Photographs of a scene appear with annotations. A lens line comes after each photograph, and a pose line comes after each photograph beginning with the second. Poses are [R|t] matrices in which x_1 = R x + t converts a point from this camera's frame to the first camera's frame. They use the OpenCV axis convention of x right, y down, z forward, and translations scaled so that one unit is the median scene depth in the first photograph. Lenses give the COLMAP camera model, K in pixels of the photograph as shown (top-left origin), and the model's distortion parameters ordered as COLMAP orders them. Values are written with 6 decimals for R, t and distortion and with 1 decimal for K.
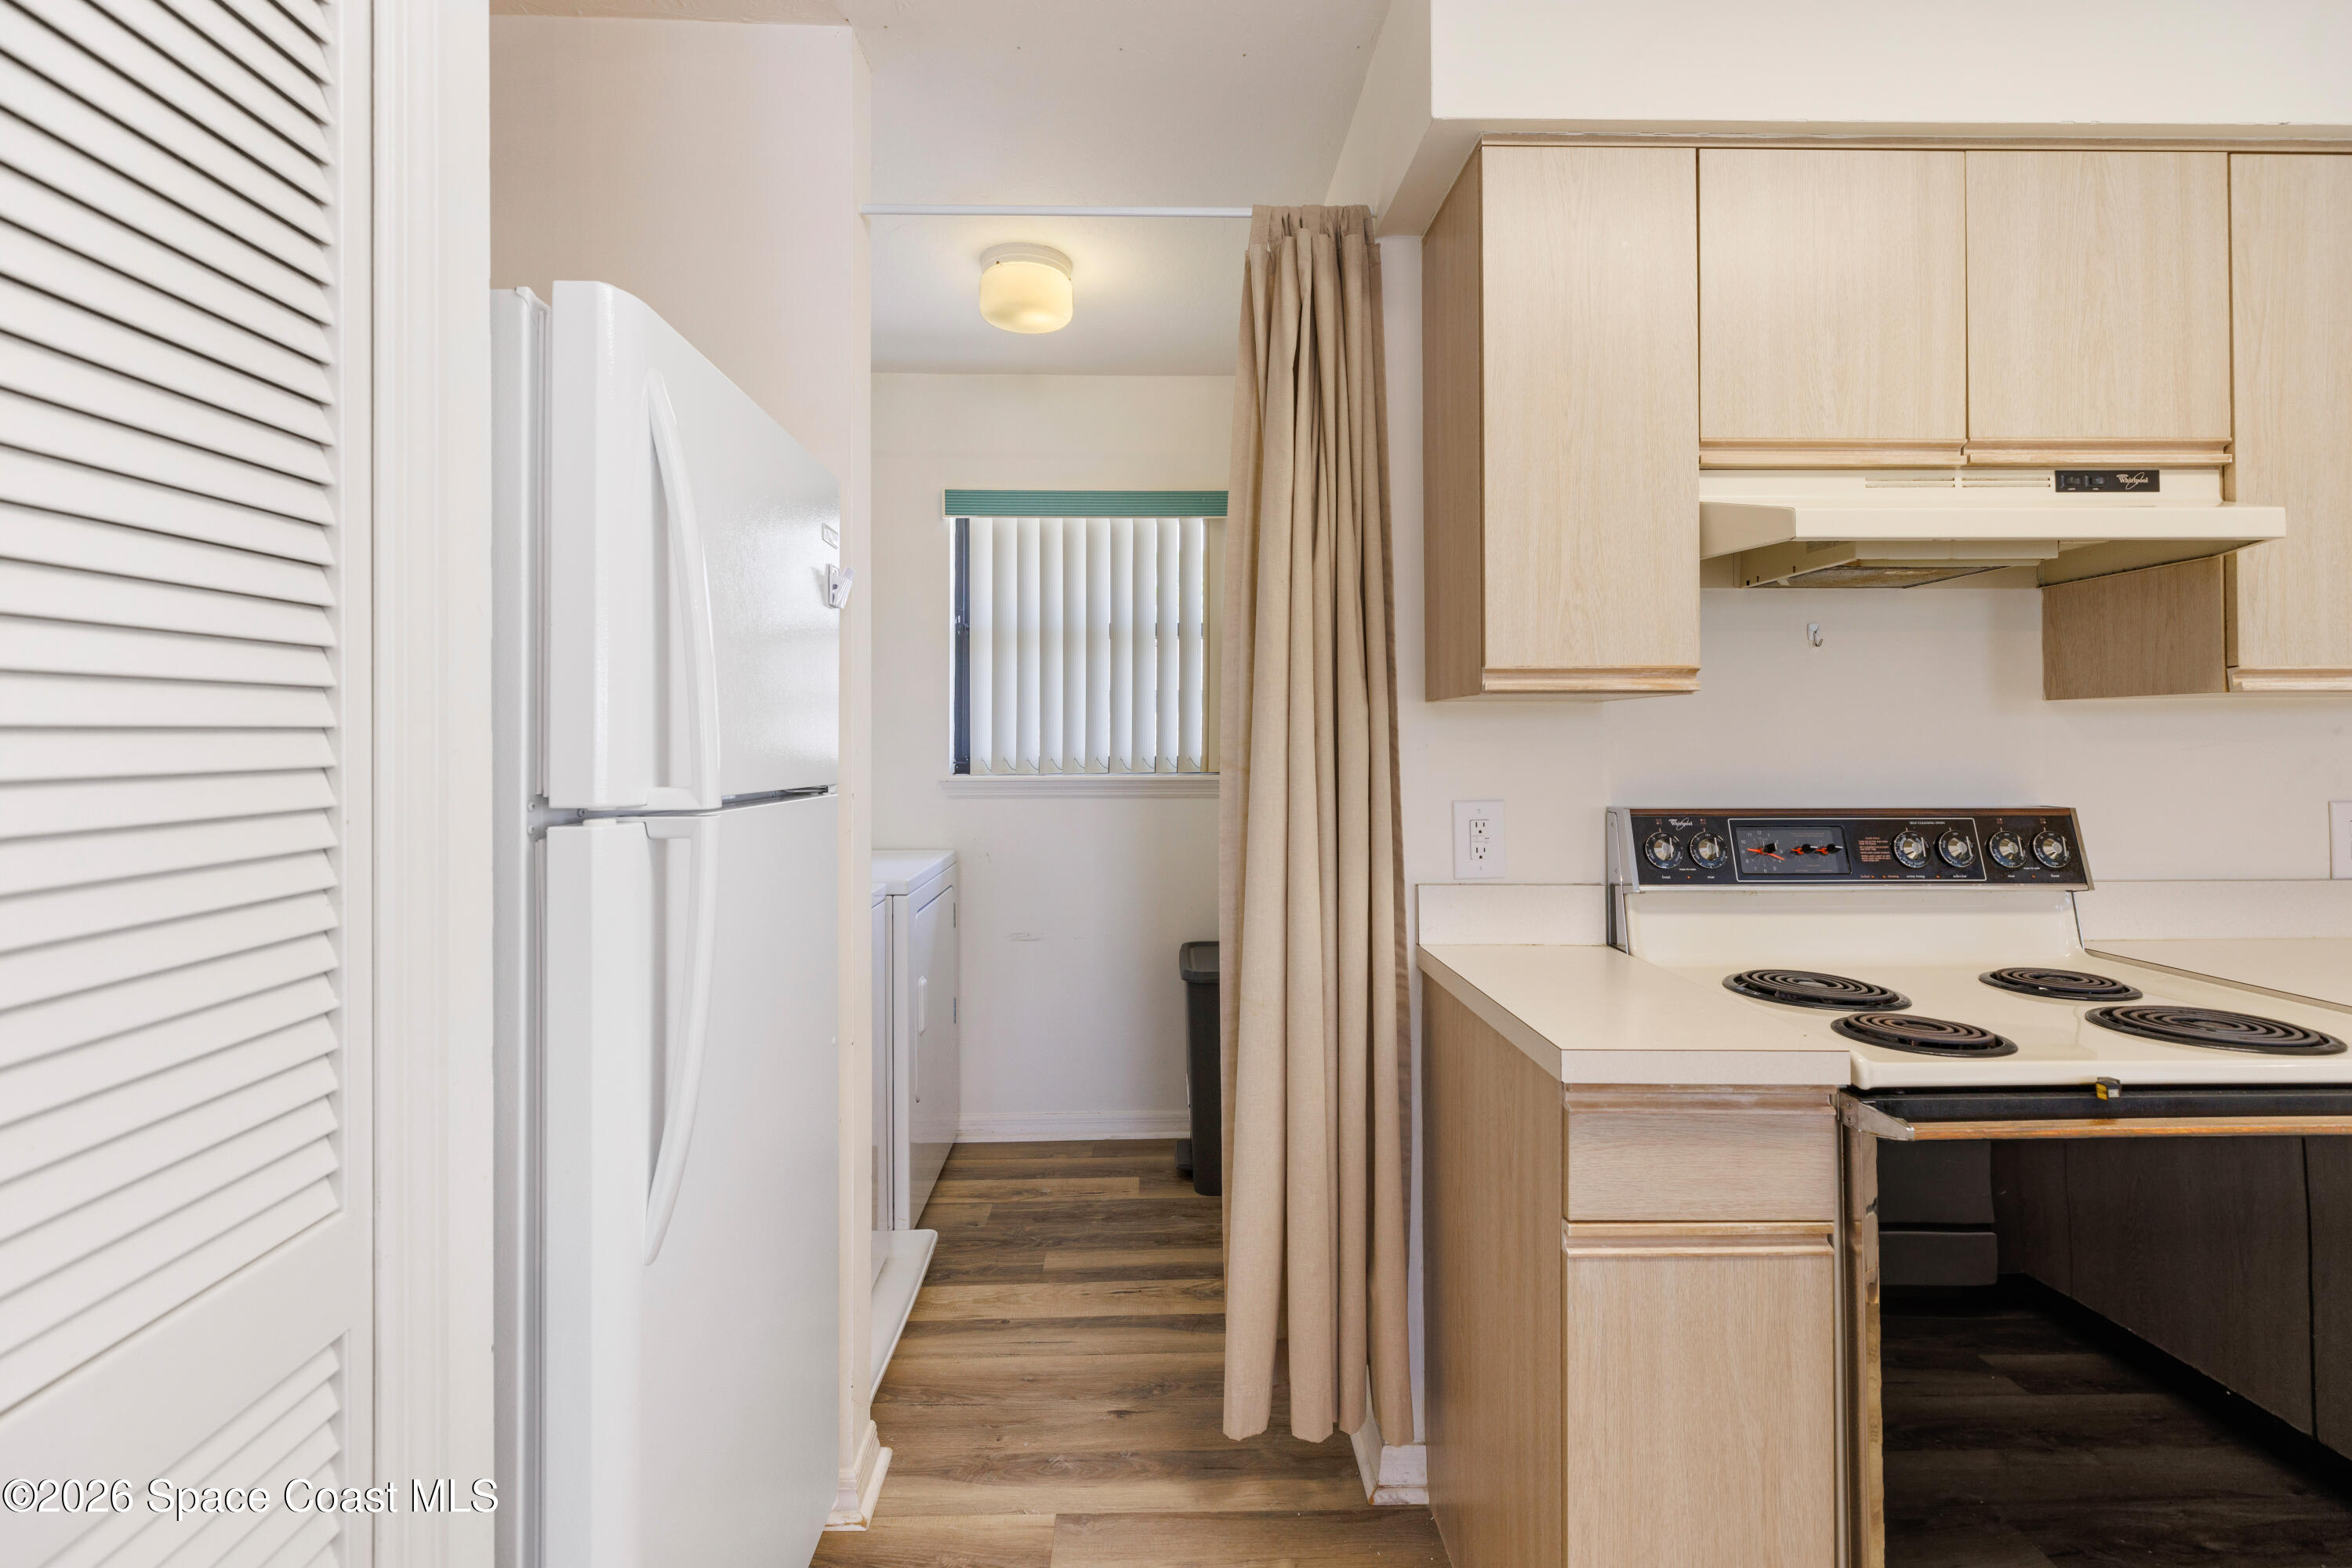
lens RADIAL K [[1079.8, 0, 1171.3], [0, 1079.8, 728.9], [0, 0, 1]] dist [0.003141, 0.000409]
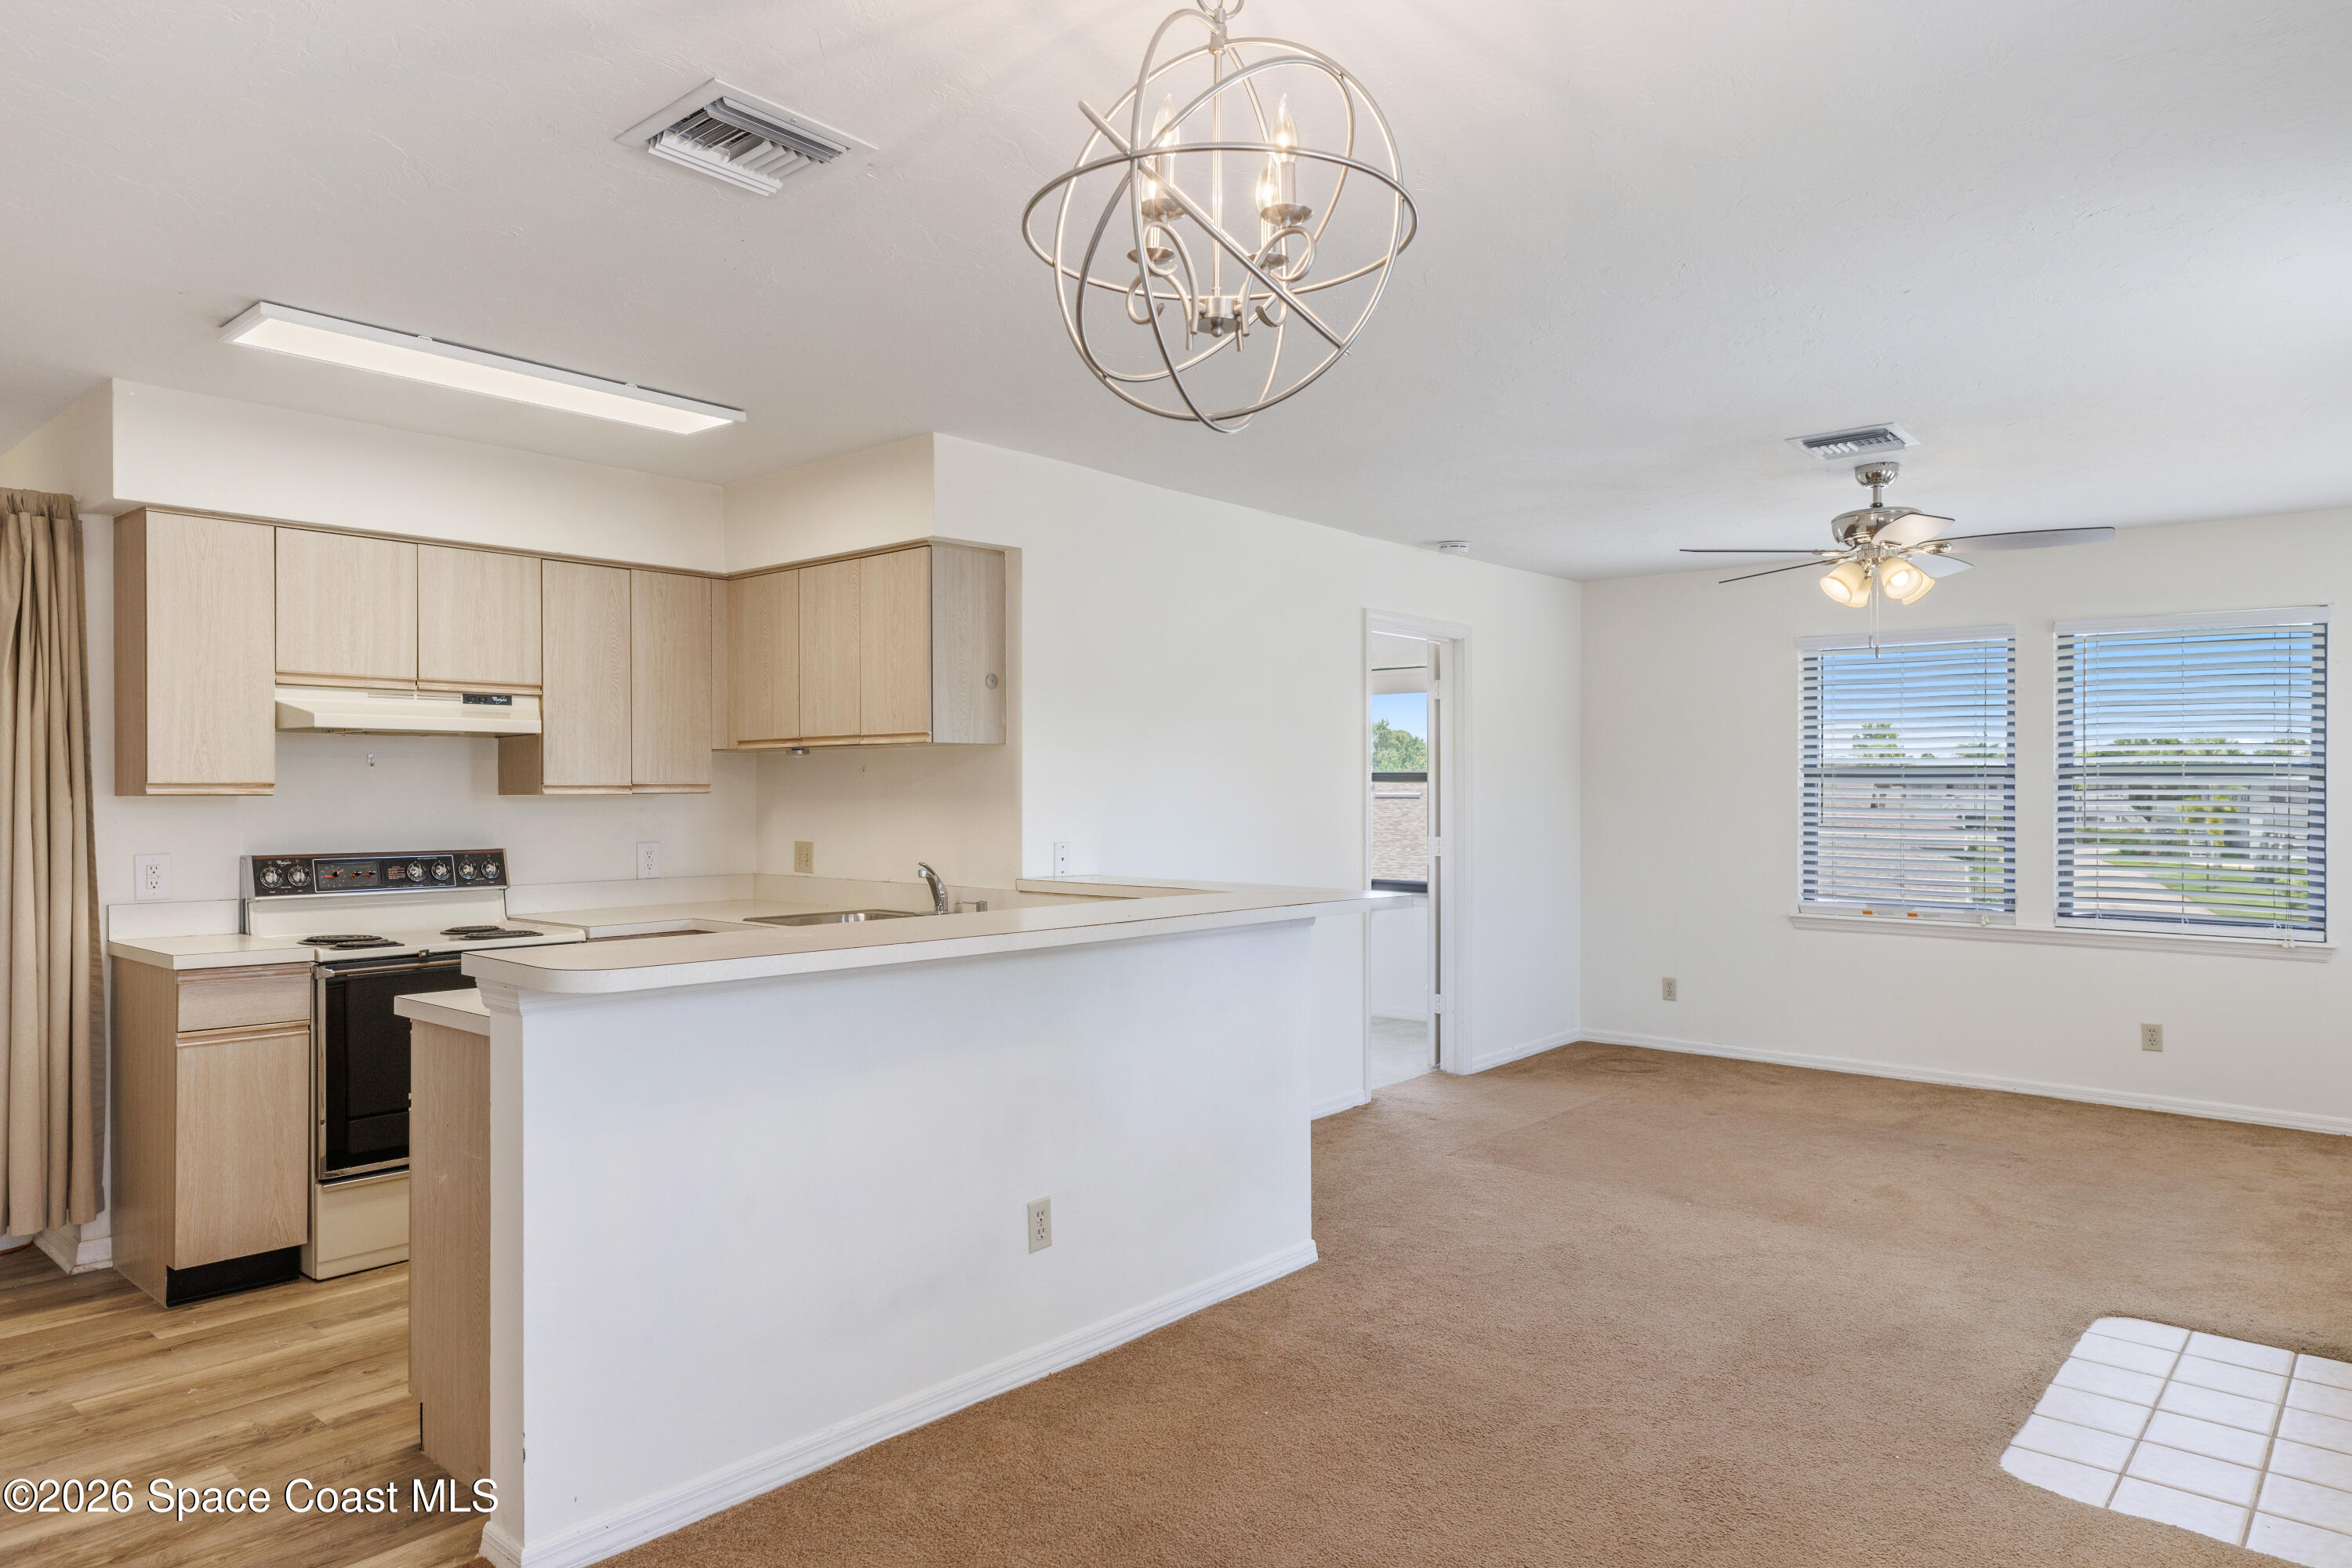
lens RADIAL K [[1449.6, 0, 1179.2], [0, 1449.6, 791.9], [0, 0, 1]] dist [0.010203, -0.001810]
pose [[0.679238, 0.003116, 0.733912, -0.311527], [-0.008468, 0.999958, 0.003591, -0.054864], [-0.733869, -0.008654, 0.679235, -1.805425]]
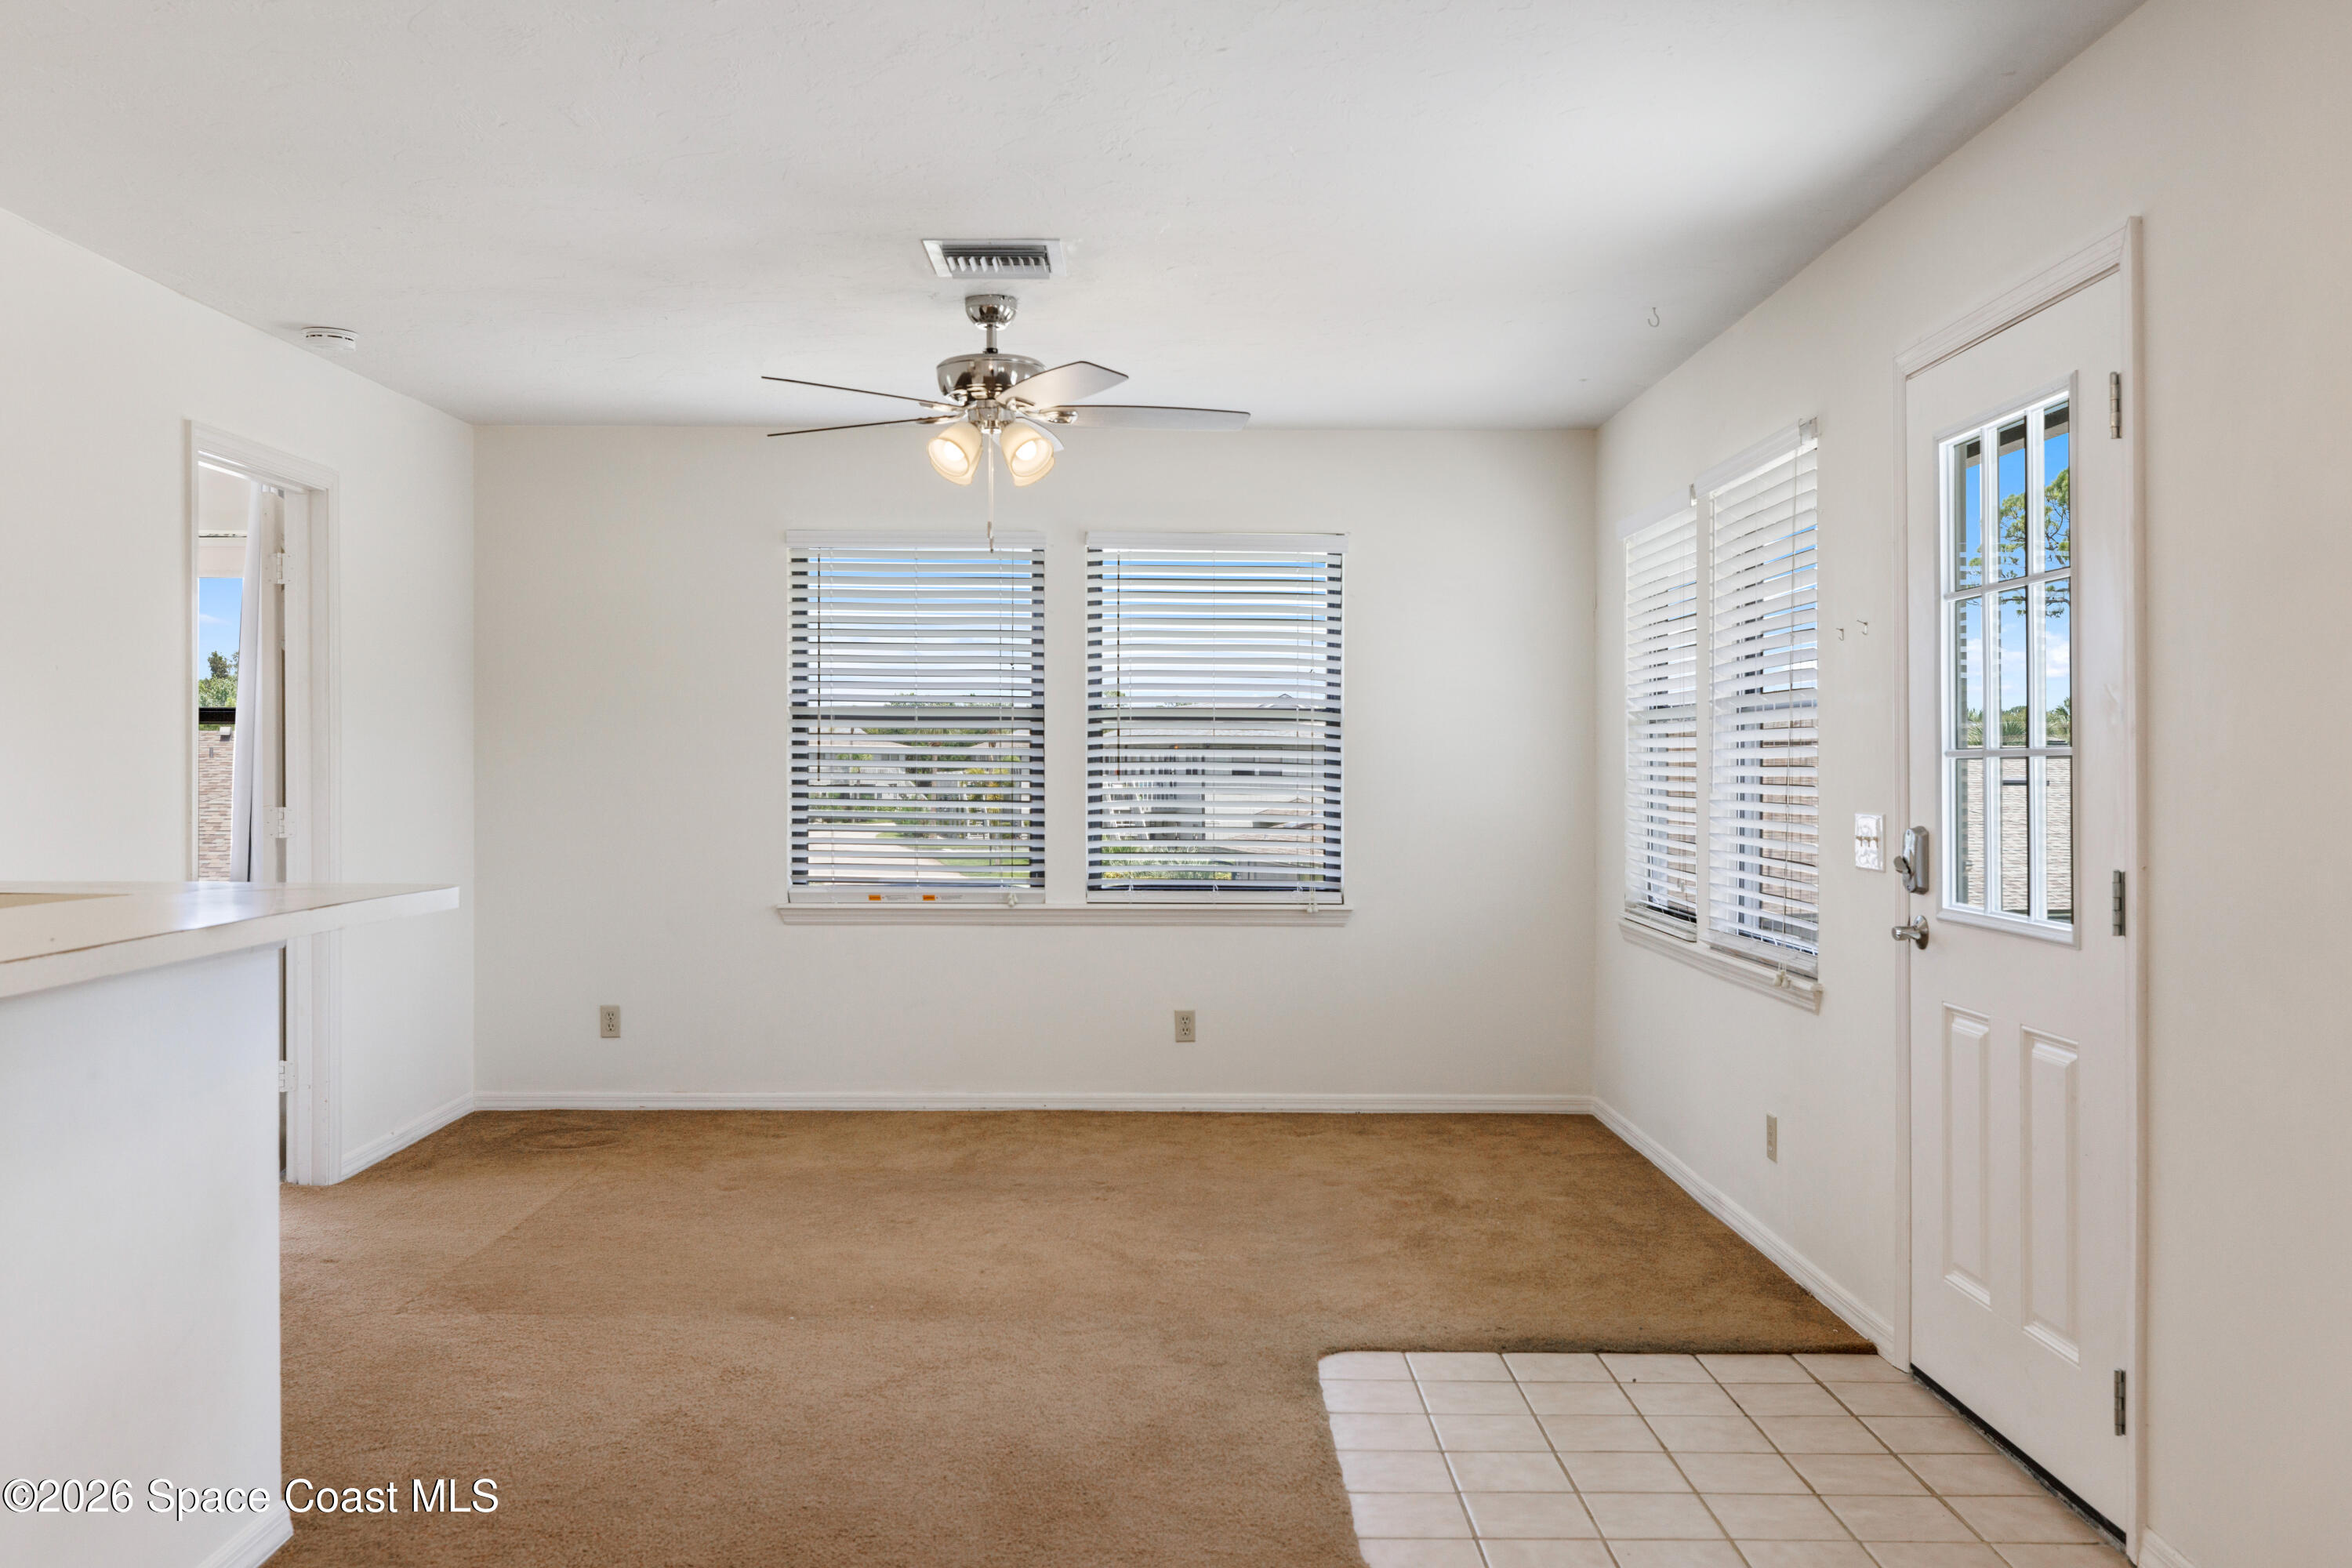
lens RADIAL K [[1986.5, 0, 1163.1], [0, 1986.5, 774.9], [0, 0, 1]] dist [-0.002709, 0.001150]
pose [[0.029619, -0.003292, 0.999556, -0.235861], [-0.008557, 0.999957, 0.003547, -0.003951], [-0.999525, -0.008659, 0.029589, -1.237305]]
